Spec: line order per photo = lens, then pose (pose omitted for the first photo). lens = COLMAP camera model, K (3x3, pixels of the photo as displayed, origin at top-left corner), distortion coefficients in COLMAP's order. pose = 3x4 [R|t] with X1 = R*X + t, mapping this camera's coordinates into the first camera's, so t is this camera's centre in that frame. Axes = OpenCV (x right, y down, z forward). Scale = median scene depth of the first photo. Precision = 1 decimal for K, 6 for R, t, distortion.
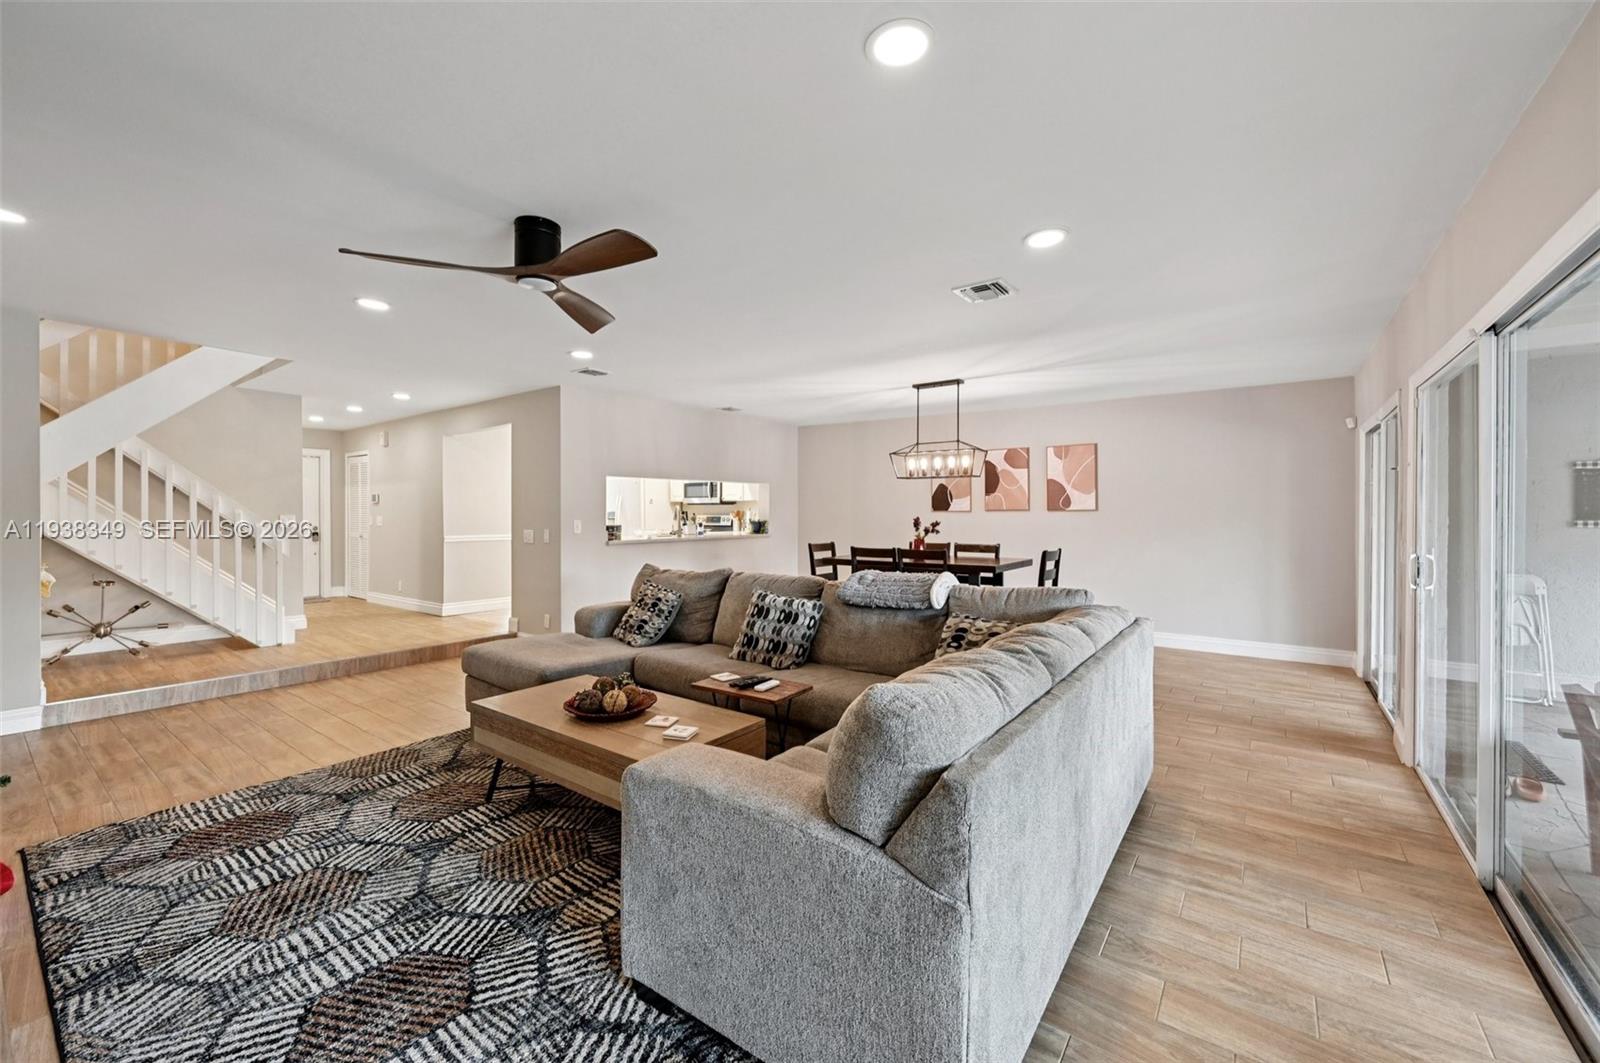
lens RADIAL K [[632.7, 0, 793.2], [0, 632.7, 517.0], [0, 0, 1]] dist [-0.002190, 0.000264]
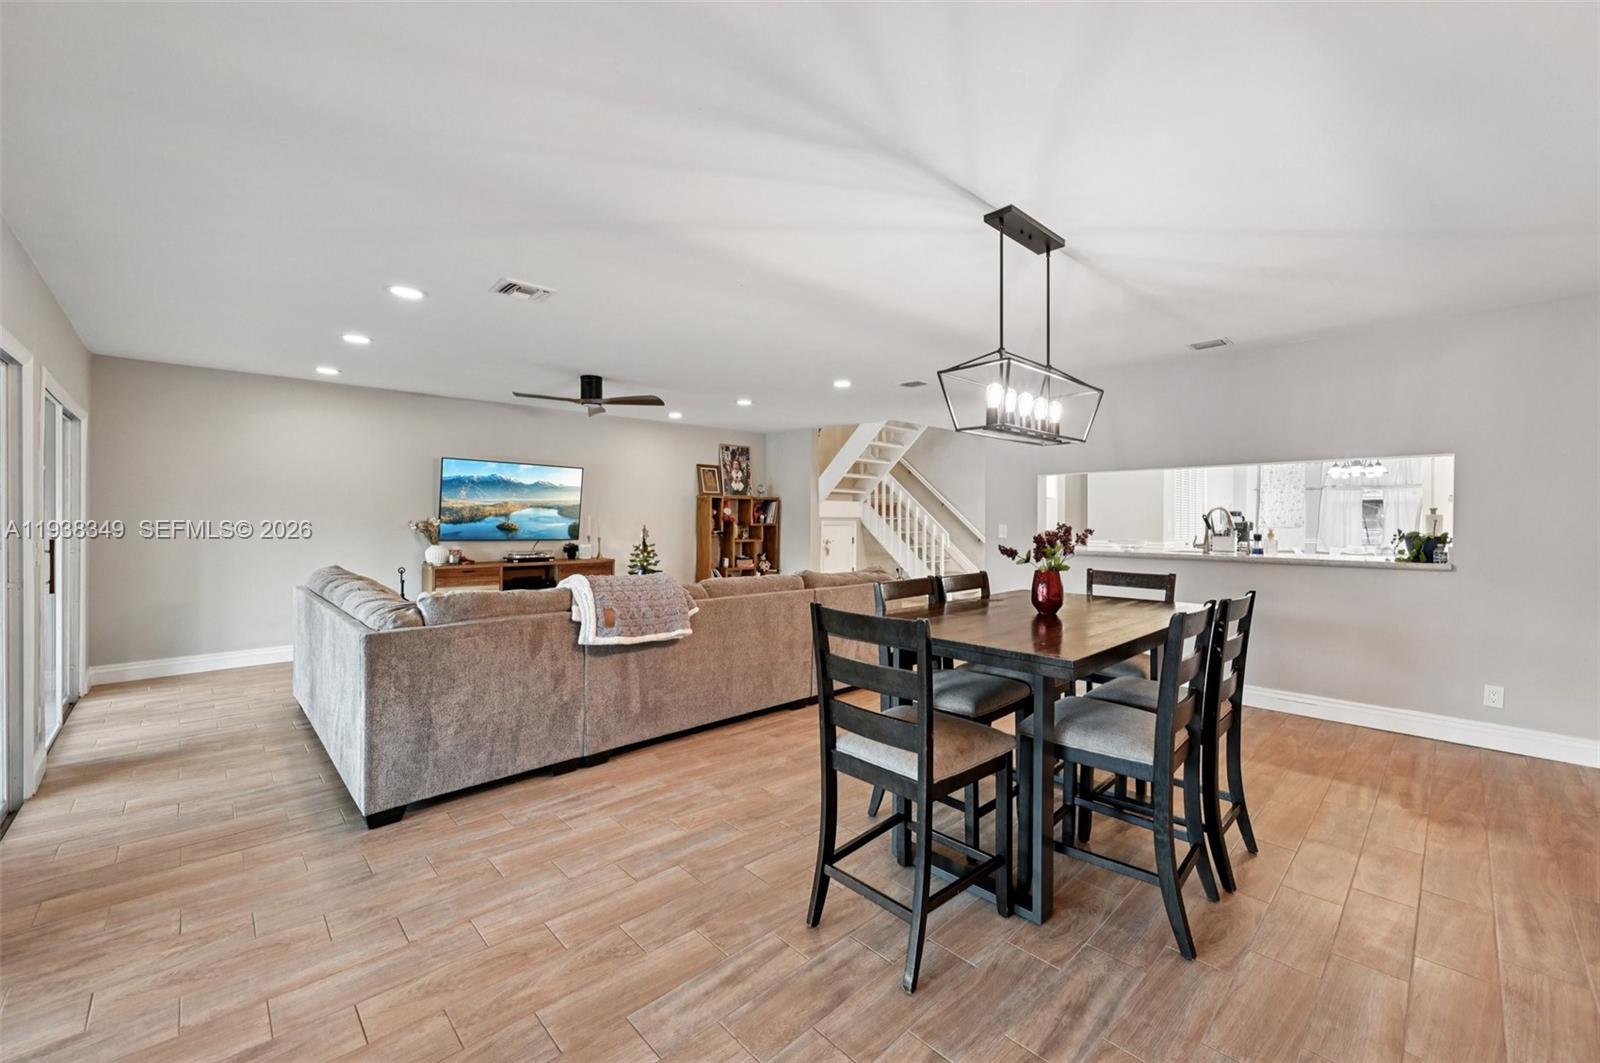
lens RADIAL K [[632.7, 0, 805.9], [0, 632.7, 515.4], [0, 0, 1]] dist [-0.002190, 0.000264]
pose [[-0.152851, -0.005373, -0.988235, 1.685770], [-0.011856, 0.999923, -0.003602, -0.004222], [0.988178, 0.011166, -0.152903, 2.188458]]
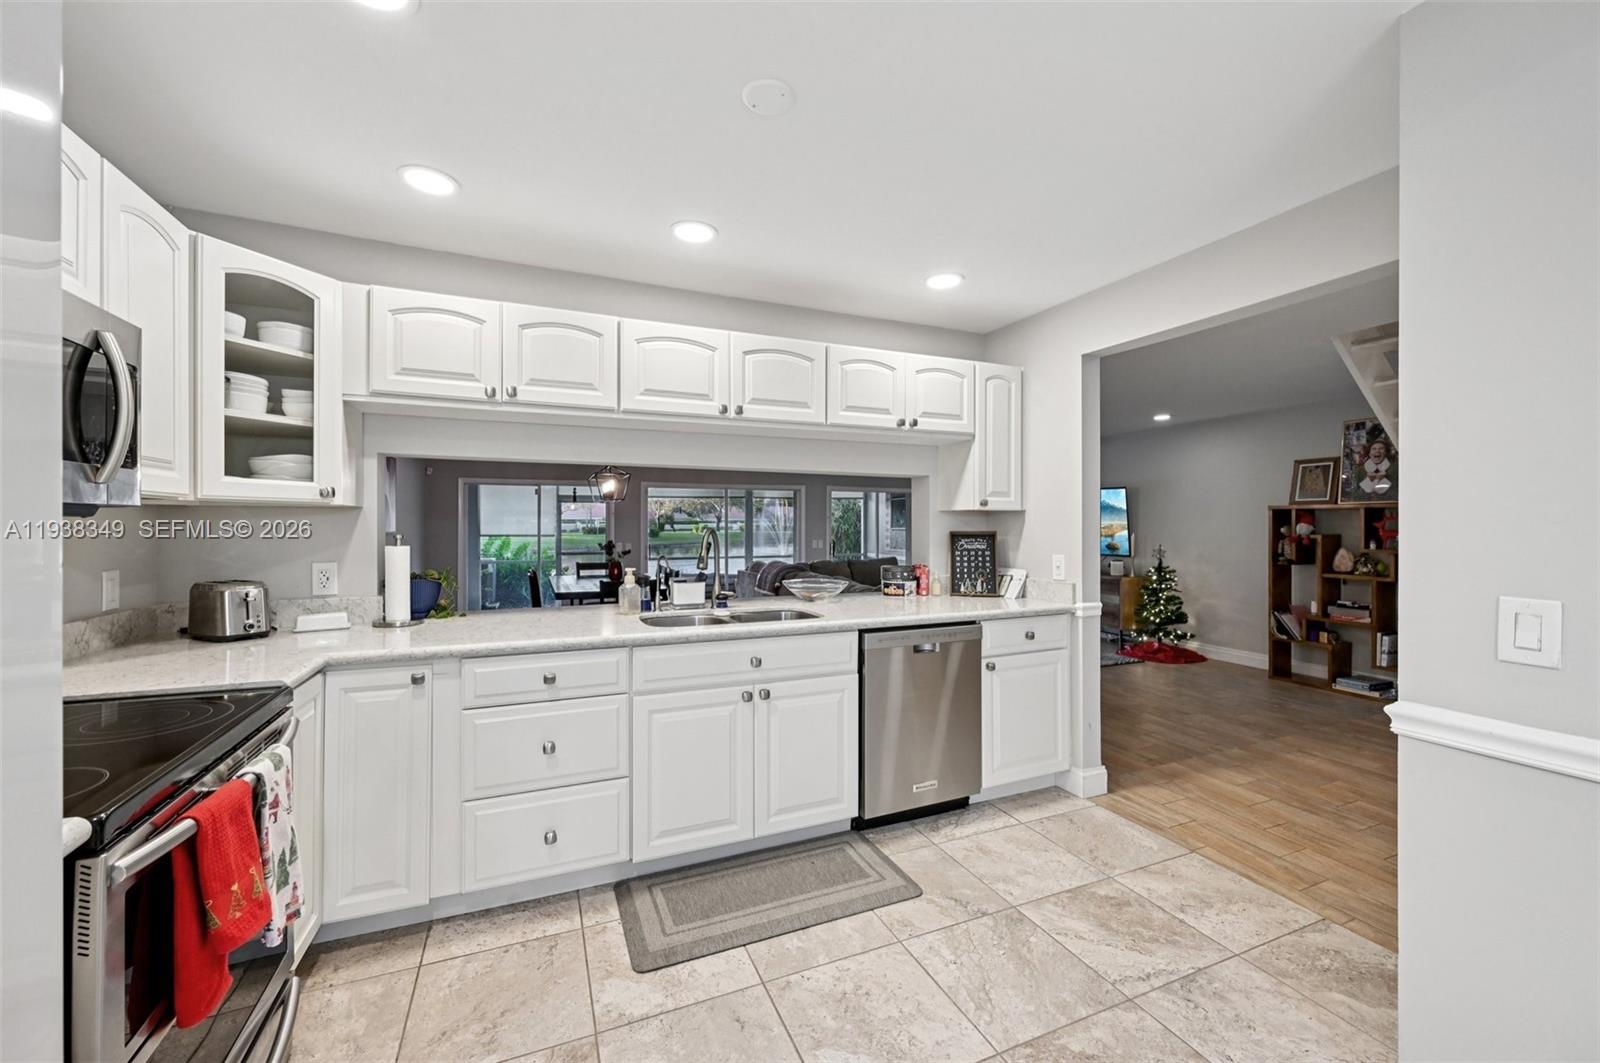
lens RADIAL K [[632.7, 0, 800.3], [0, 632.7, 527.0], [0, 0, 1]] dist [-0.002190, 0.000264]
pose [[-0.869584, -0.003784, 0.493770, -1.305726], [0.001519, 0.999945, 0.010337, -0.070143], [-0.493782, 0.009739, -0.869531, 4.146872]]
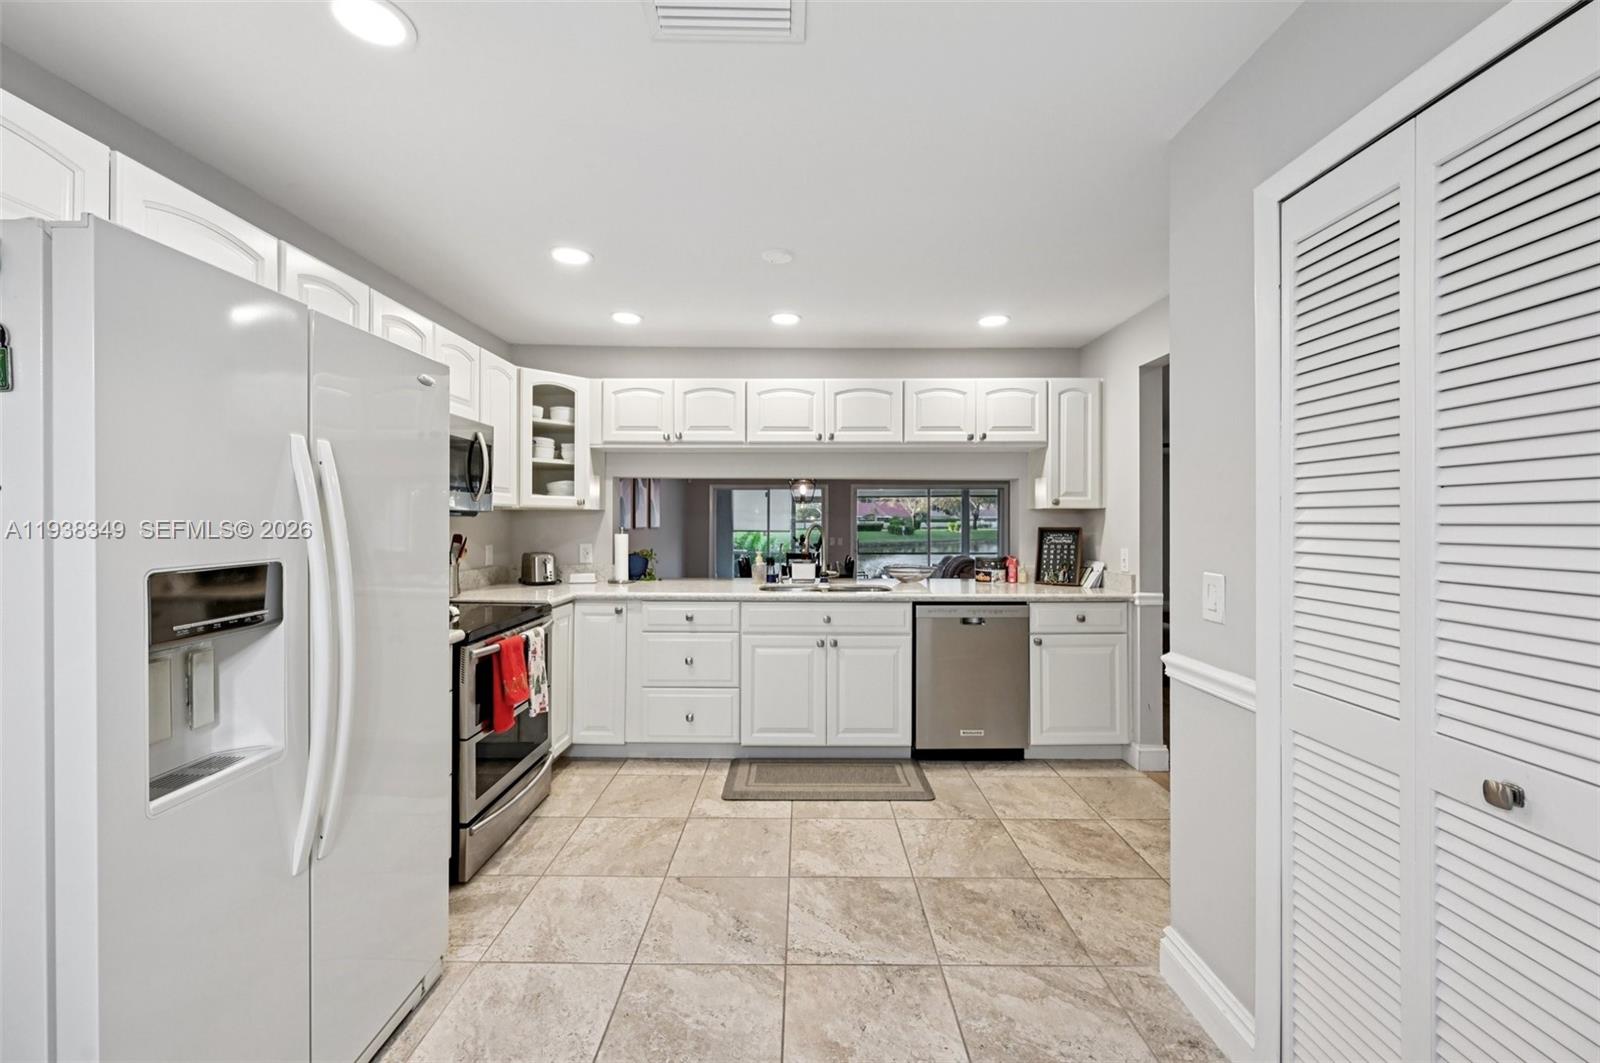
lens RADIAL K [[632.7, 0, 795.5], [0, 632.7, 522.9], [0, 0, 1]] dist [-0.002190, 0.000264]
pose [[-0.596690, -0.003409, 0.802465, -1.826558], [0.002745, 0.999976, 0.006289, -0.068066], [-0.802467, 0.005956, -0.596667, 4.201461]]
